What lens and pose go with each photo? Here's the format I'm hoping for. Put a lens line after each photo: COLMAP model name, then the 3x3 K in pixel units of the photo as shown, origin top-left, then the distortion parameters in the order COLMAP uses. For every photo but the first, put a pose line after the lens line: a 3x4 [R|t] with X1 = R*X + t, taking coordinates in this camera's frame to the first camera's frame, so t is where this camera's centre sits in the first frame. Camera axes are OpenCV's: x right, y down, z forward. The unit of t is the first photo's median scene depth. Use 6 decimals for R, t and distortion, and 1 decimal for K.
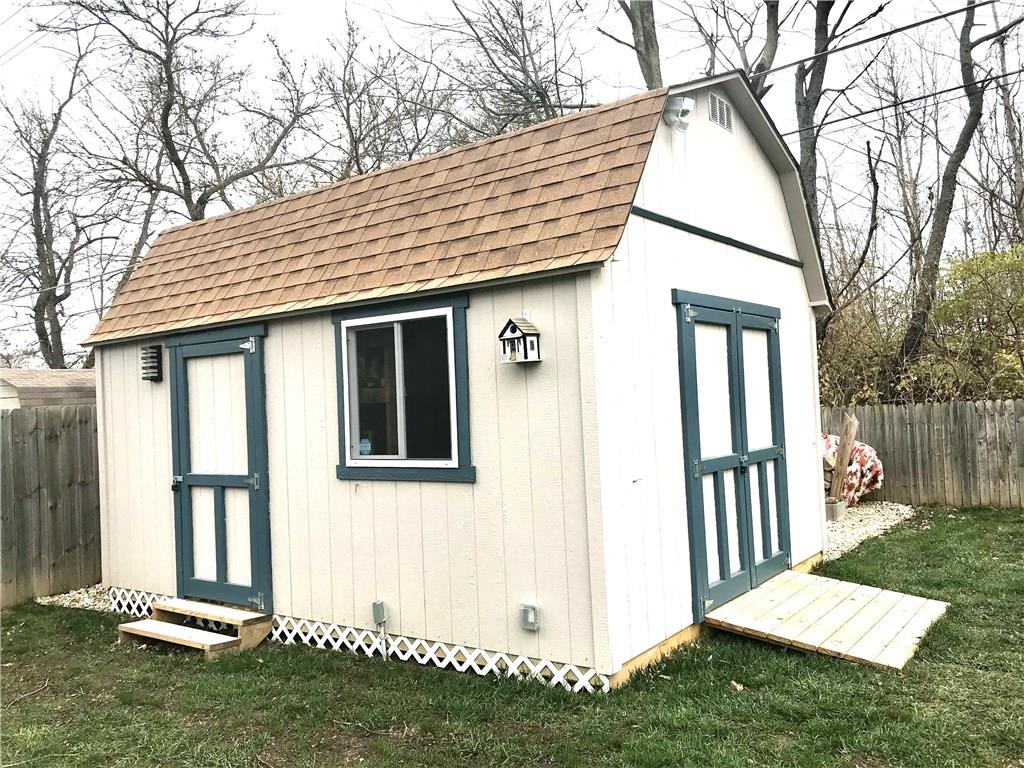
lens RADIAL K [[826.5, 0, 512.0], [0, 826.5, 384.0], [0, 0, 1]] dist [0.128097, -0.227742]
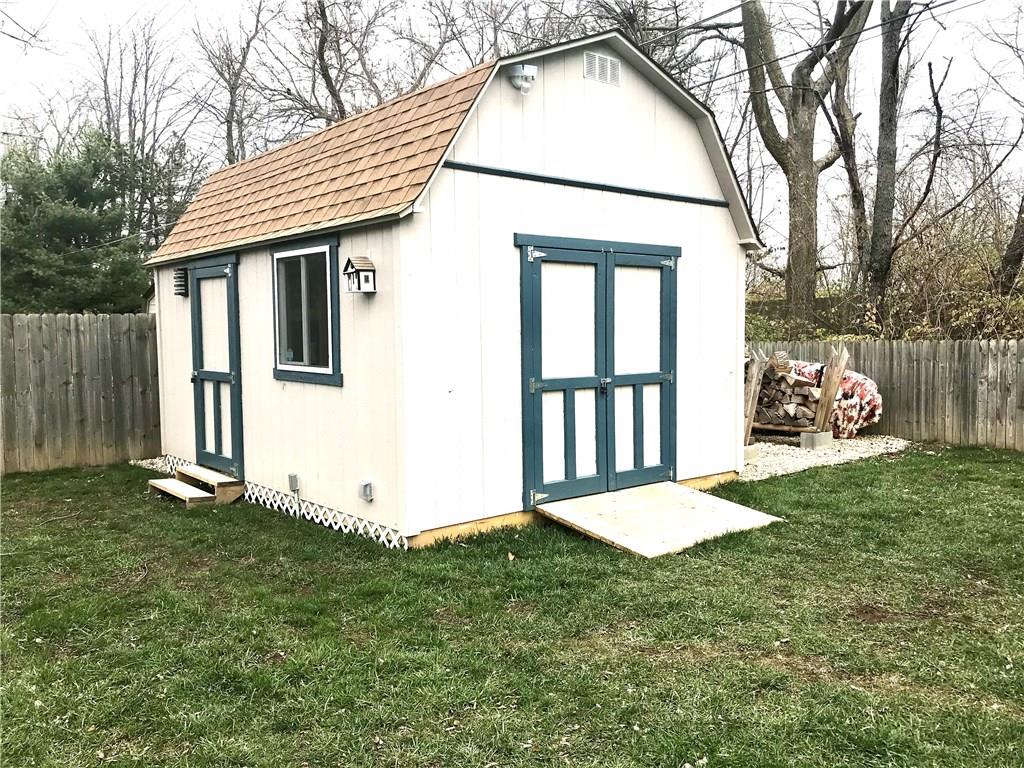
lens RADIAL K [[826.5, 0, 512.0], [0, 826.5, 384.0], [0, 0, 1]] dist [0.128097, -0.227742]
pose [[0.970118, 0.054631, -0.236402, 0.422710], [-0.031277, 0.994350, 0.101440, -0.018100], [0.240608, -0.091015, 0.966346, -0.138677]]
